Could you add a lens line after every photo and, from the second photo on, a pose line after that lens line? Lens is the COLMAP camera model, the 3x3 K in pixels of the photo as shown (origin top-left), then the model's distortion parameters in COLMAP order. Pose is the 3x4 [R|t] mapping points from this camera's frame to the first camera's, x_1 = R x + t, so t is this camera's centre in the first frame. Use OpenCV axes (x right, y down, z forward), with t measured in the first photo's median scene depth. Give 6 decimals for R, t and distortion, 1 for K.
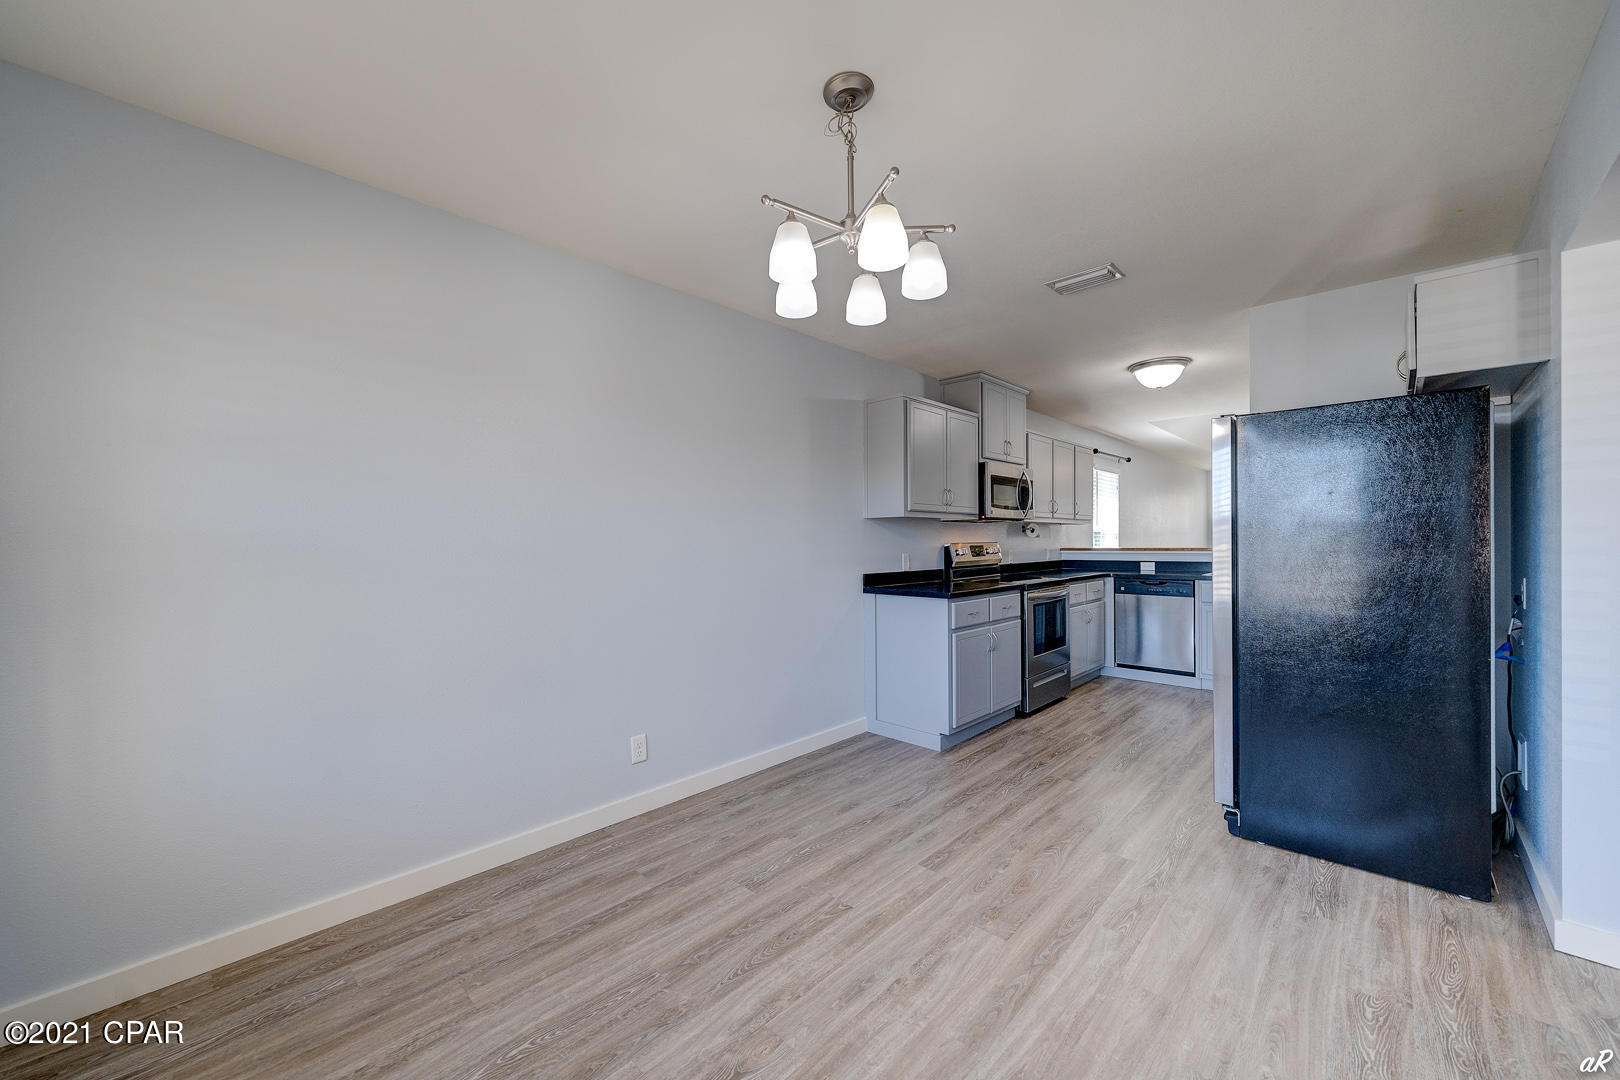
lens RADIAL K [[620.6, 0, 800.1], [0, 620.6, 537.0], [0, 0, 1]] dist [-0.001444, 0.000039]
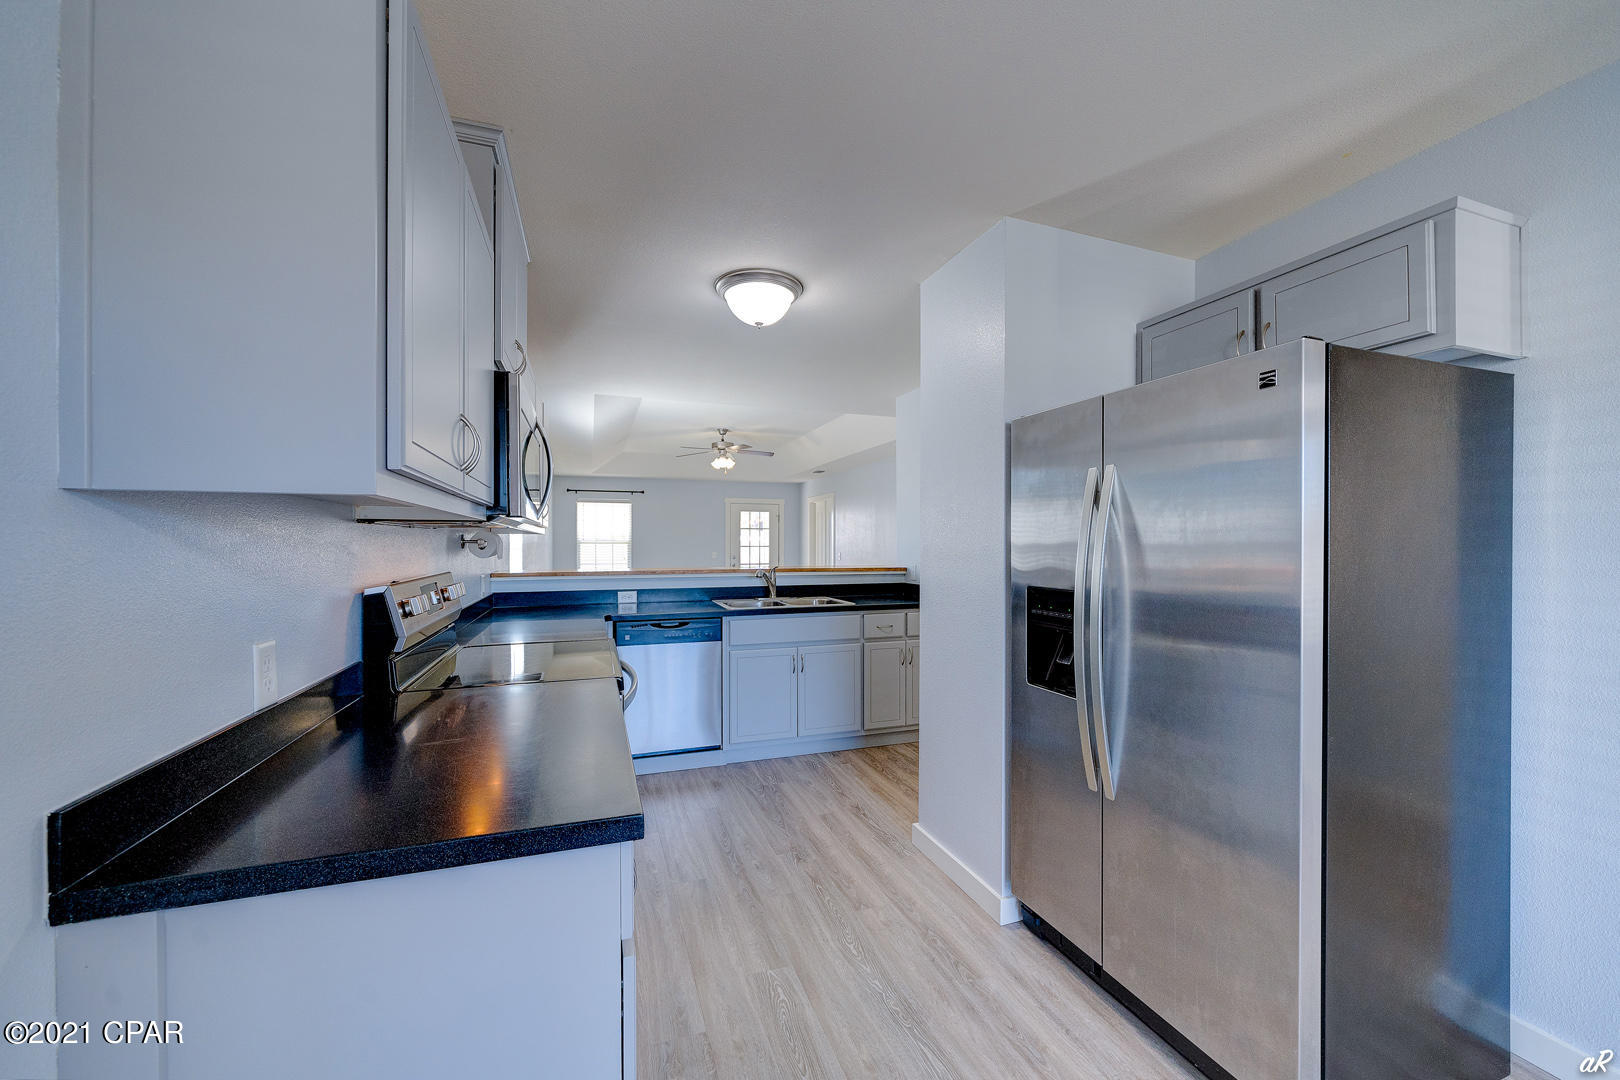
lens RADIAL K [[620.6, 0, 800.1], [0, 620.6, 537.0], [0, 0, 1]] dist [-0.001444, 0.000039]
pose [[0.451460, 0.015406, 0.892158, 0.042850], [-0.002883, 0.999871, -0.015807, -0.014048], [-0.892287, 0.004564, 0.451446, 0.781429]]
